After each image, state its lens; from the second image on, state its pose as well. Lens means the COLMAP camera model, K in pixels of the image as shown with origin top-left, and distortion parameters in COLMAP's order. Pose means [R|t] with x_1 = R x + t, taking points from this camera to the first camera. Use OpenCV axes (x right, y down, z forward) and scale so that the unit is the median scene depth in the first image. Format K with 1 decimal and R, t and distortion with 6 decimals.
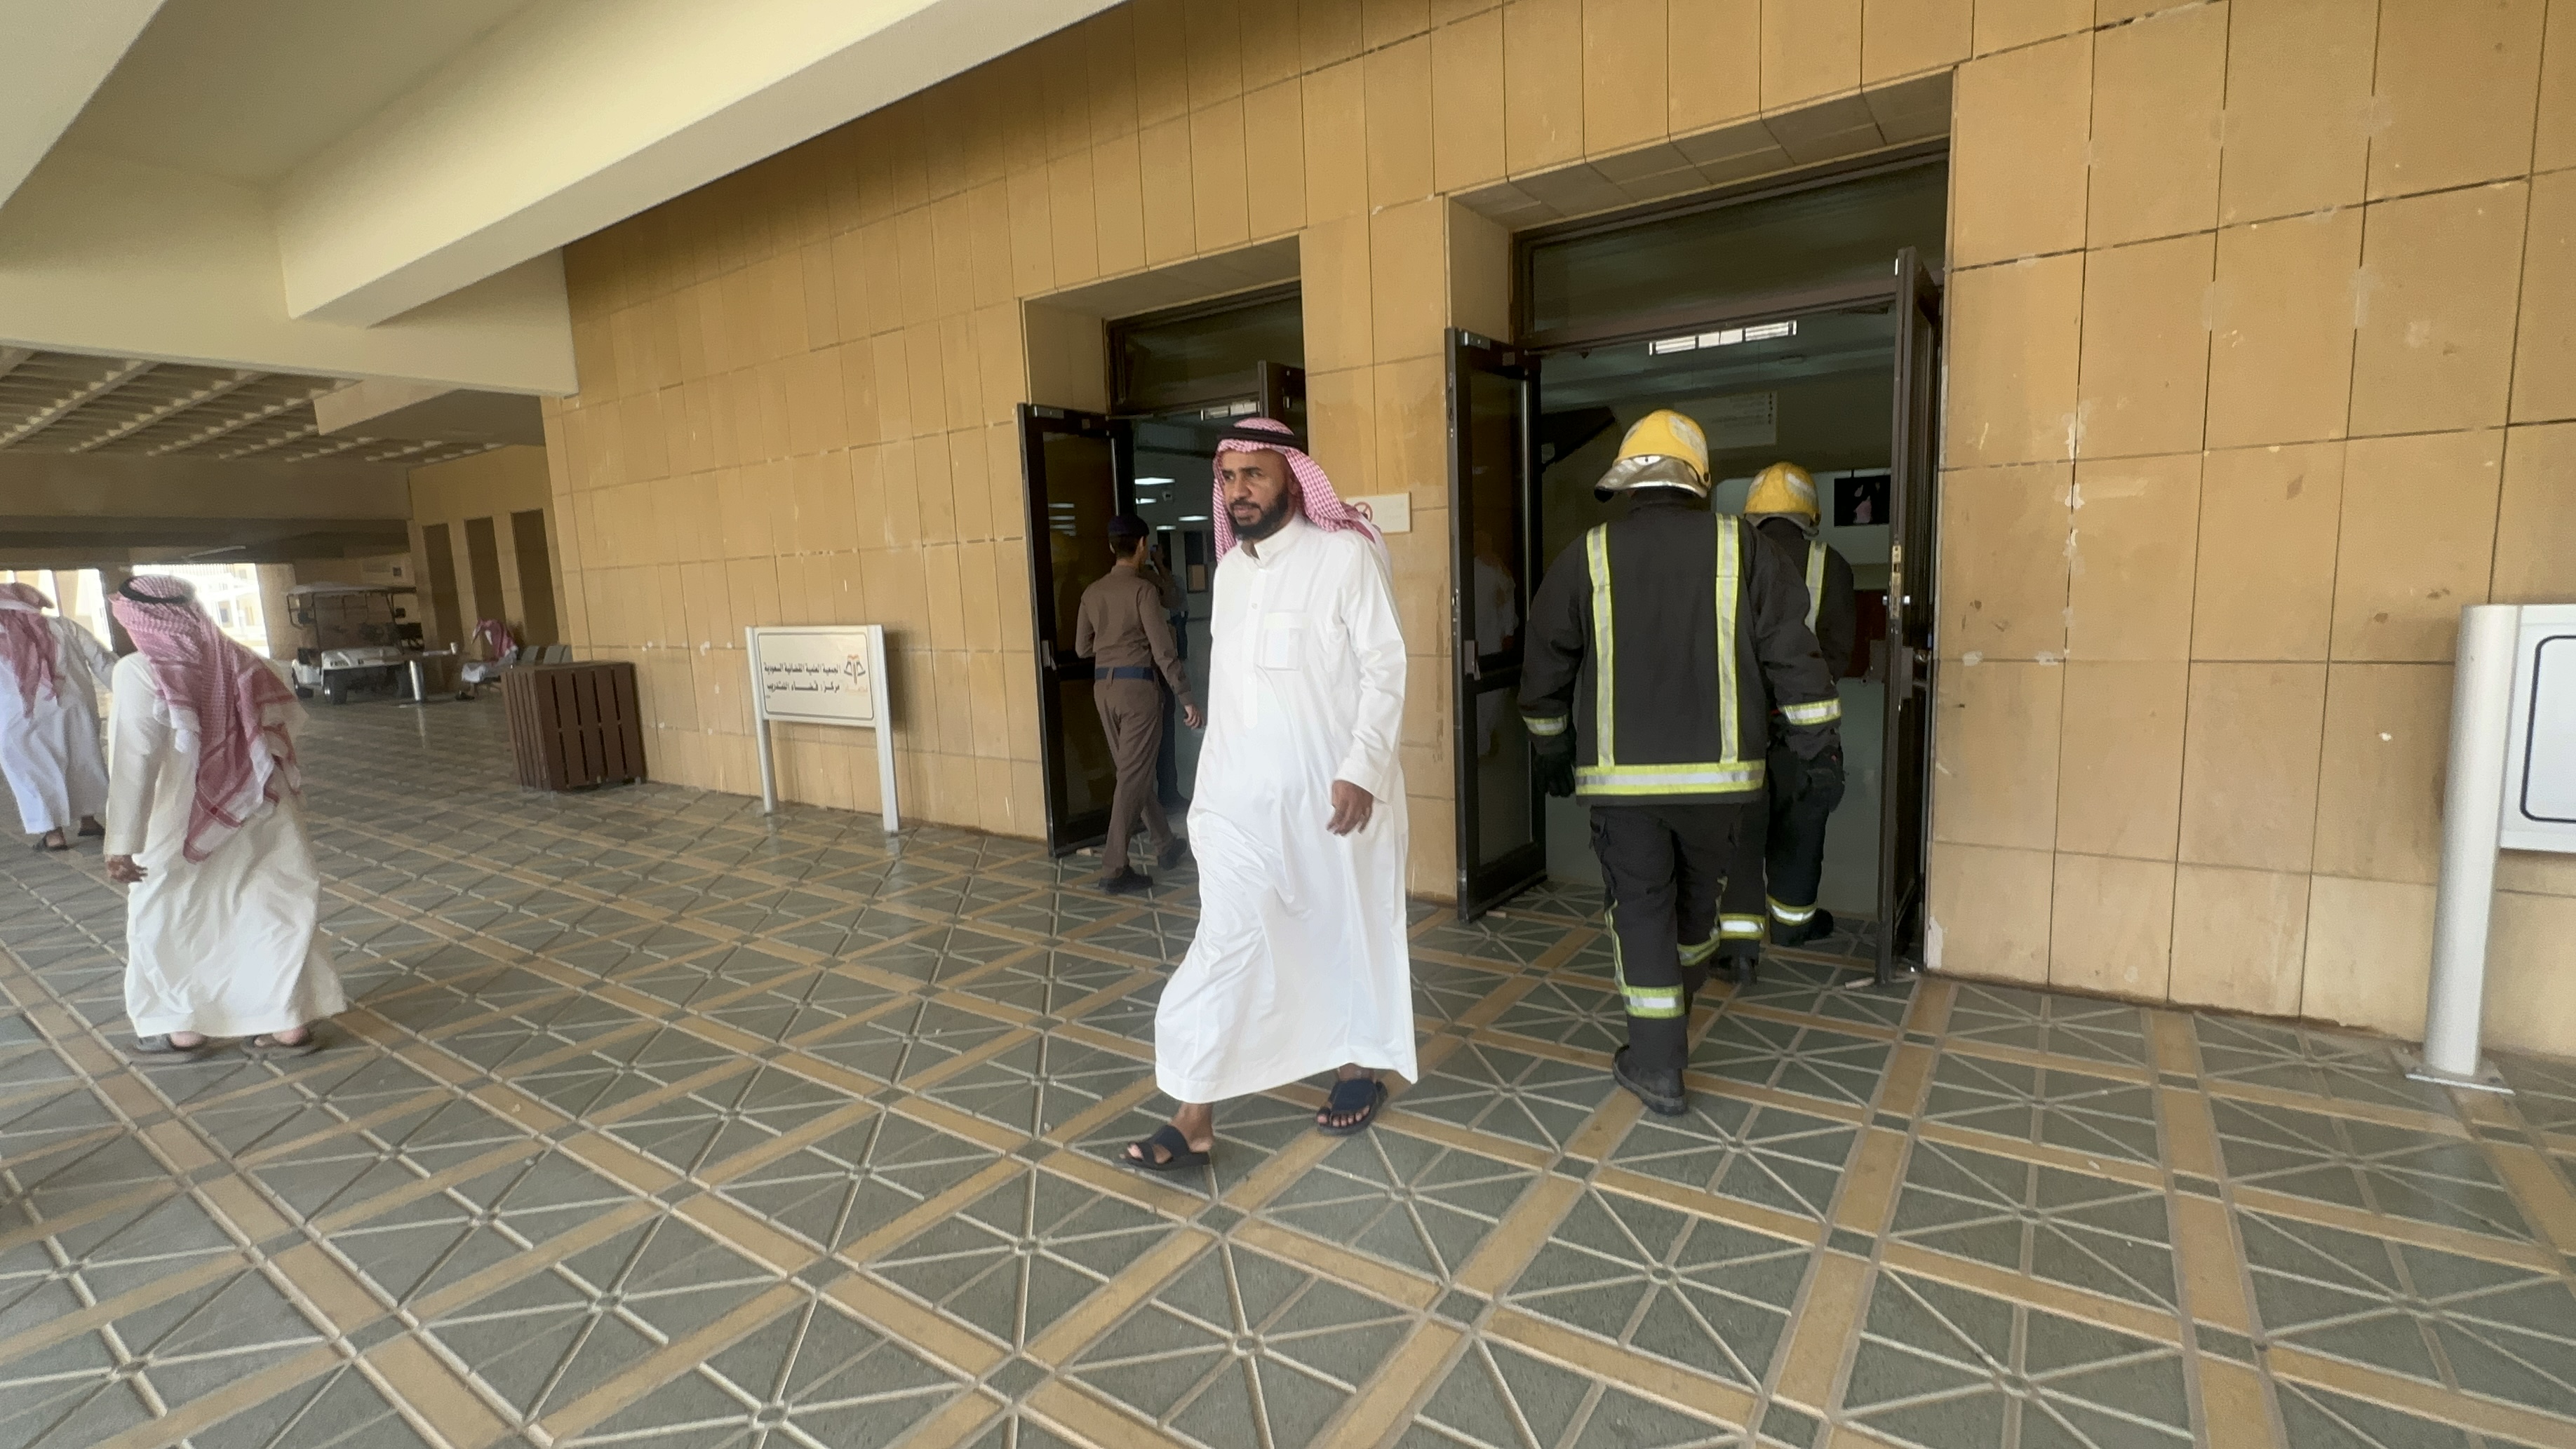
lens RADIAL K [[1121.6, 0, 1297.5], [0, 1121.6, 724.4], [0, 0, 1]] dist [-0.004495, -0.000642]
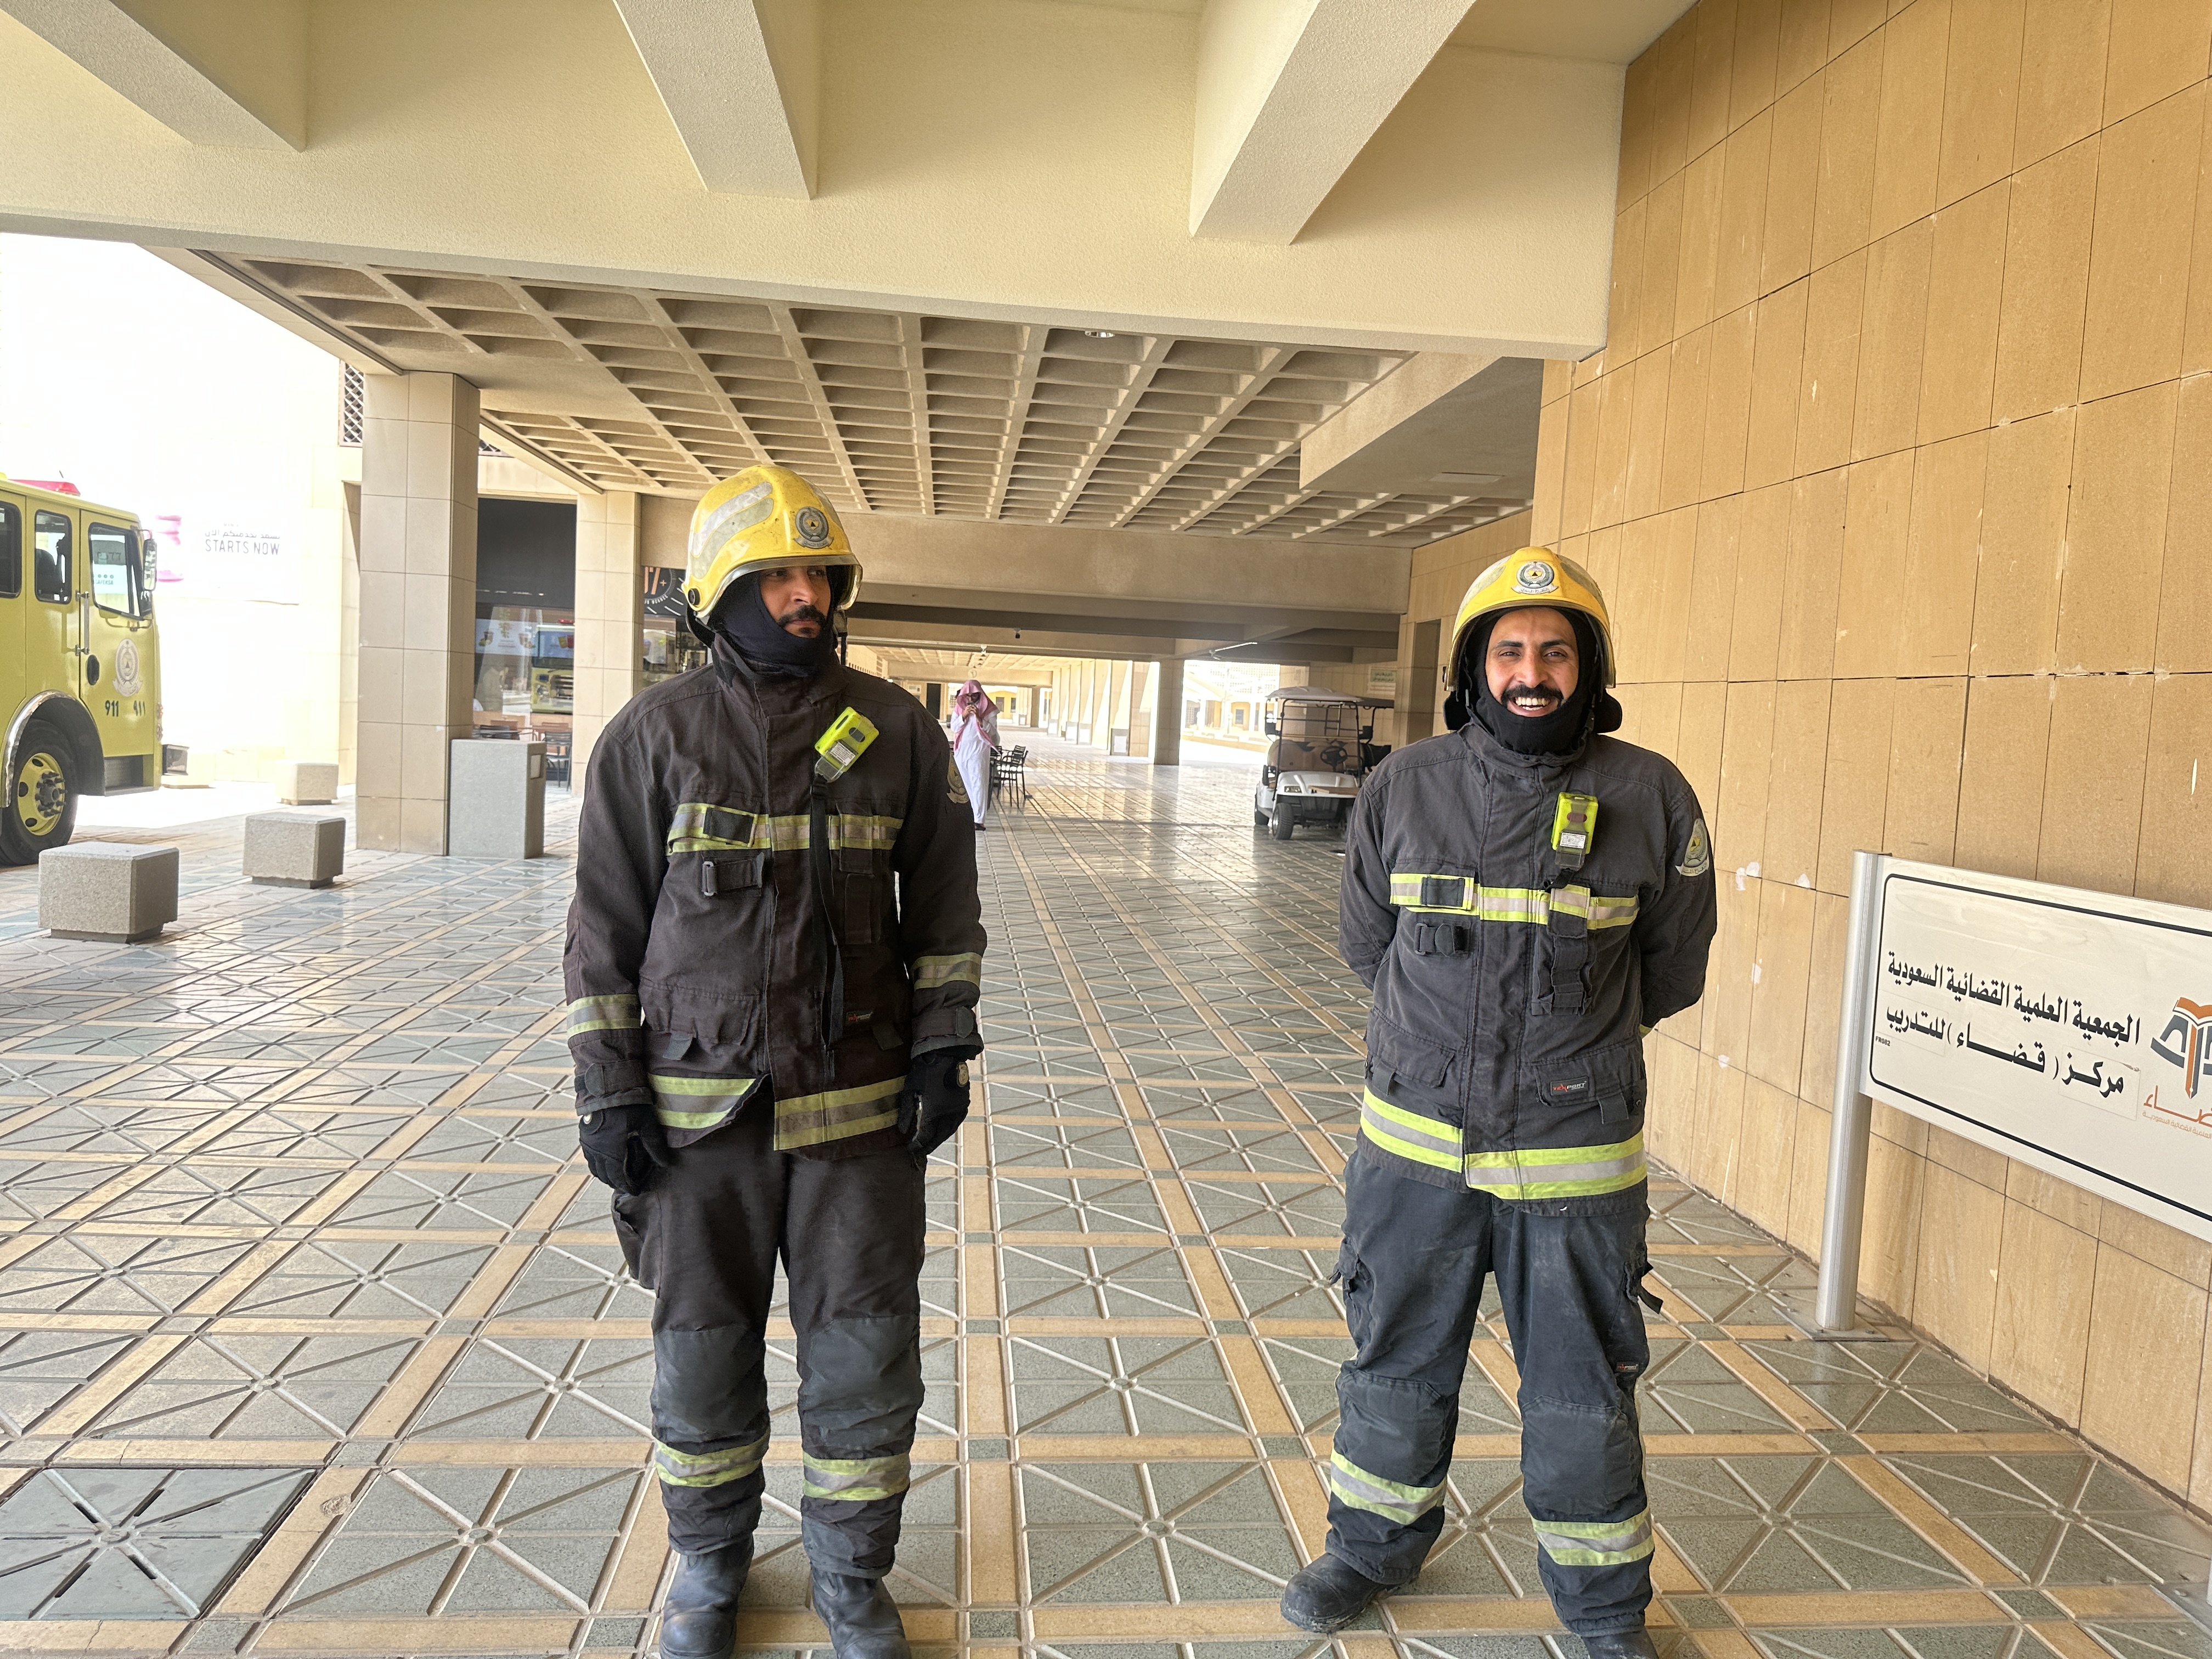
lens RADIAL K [[1567.7, 0, 1110.4], [0, 1567.7, 830.6], [0, 0, 1]] dist [0.005361, -0.001550]
pose [[0.641869, 0.131768, -0.755408, -0.102356], [-0.179550, 0.983565, 0.019003, -0.023726], [0.745497, 0.123436, 0.654979, 0.184668]]
